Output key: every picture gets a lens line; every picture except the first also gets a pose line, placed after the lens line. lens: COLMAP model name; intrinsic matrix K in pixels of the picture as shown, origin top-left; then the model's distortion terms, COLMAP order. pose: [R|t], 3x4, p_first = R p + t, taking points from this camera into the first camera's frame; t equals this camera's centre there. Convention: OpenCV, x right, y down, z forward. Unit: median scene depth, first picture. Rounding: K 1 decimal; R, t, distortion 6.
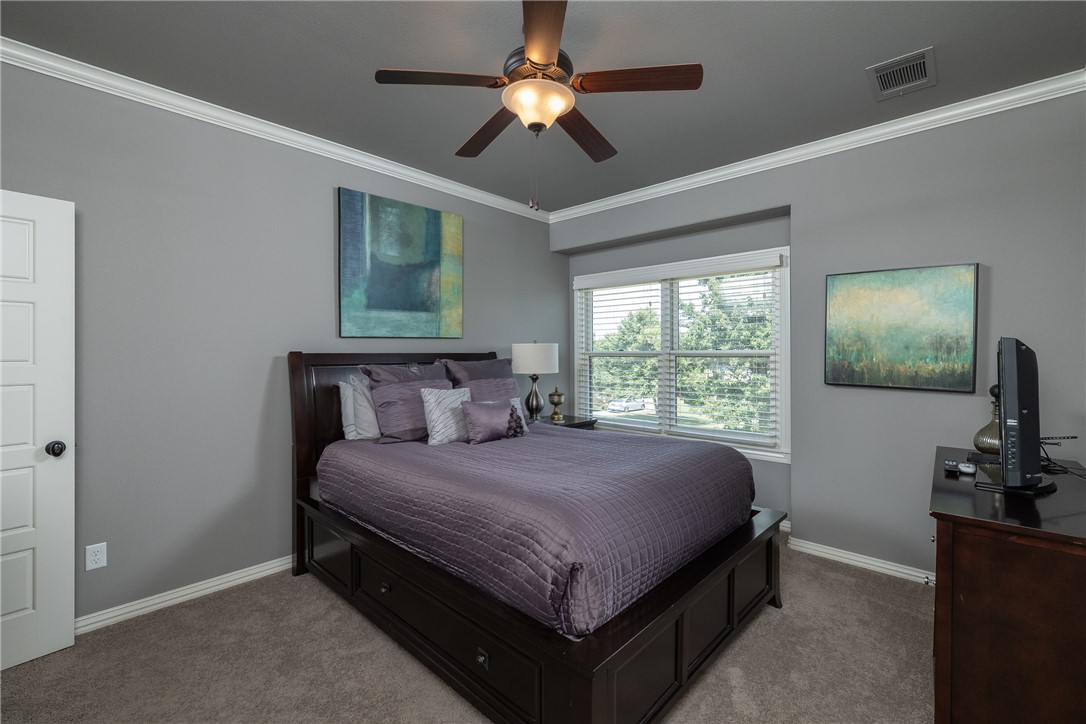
lens RADIAL K [[465.3, 0, 543.0], [0, 465.3, 362.0], [0, 0, 1]] dist [0.000943, 0.000071]
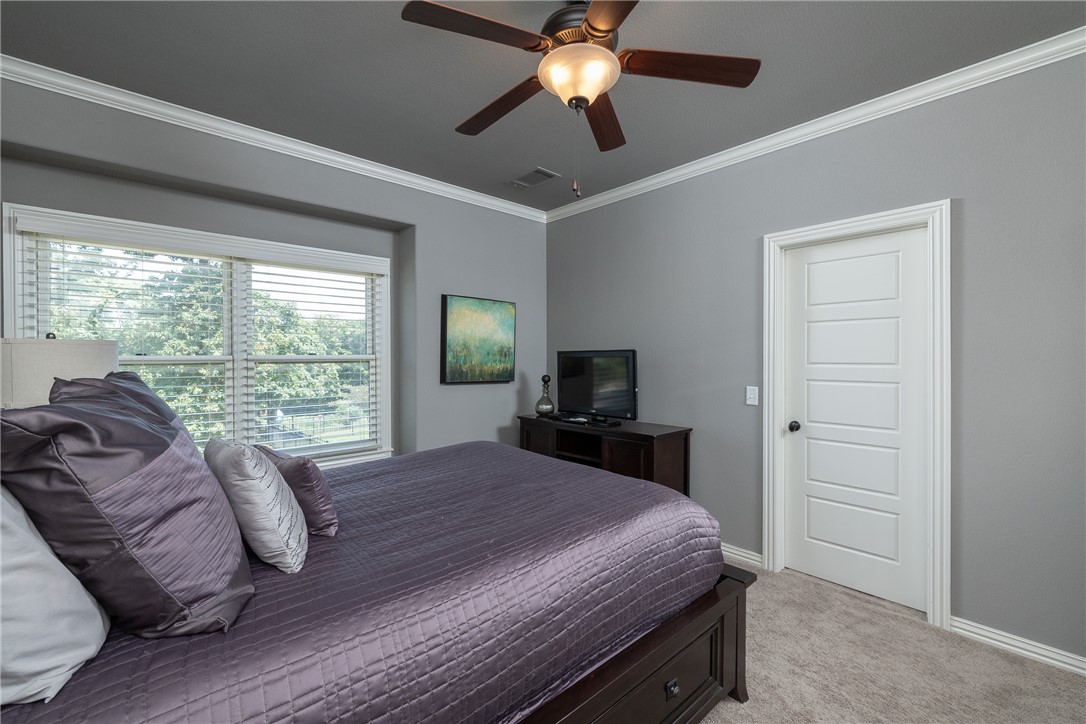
lens RADIAL K [[465.3, 0, 543.0], [0, 465.3, 362.0], [0, 0, 1]] dist [0.000943, 0.000071]
pose [[0.080541, -0.016552, 0.996614, -0.647527], [0.021277, 0.999663, 0.014883, -0.023297], [-0.996524, 0.020006, 0.080866, 0.706921]]
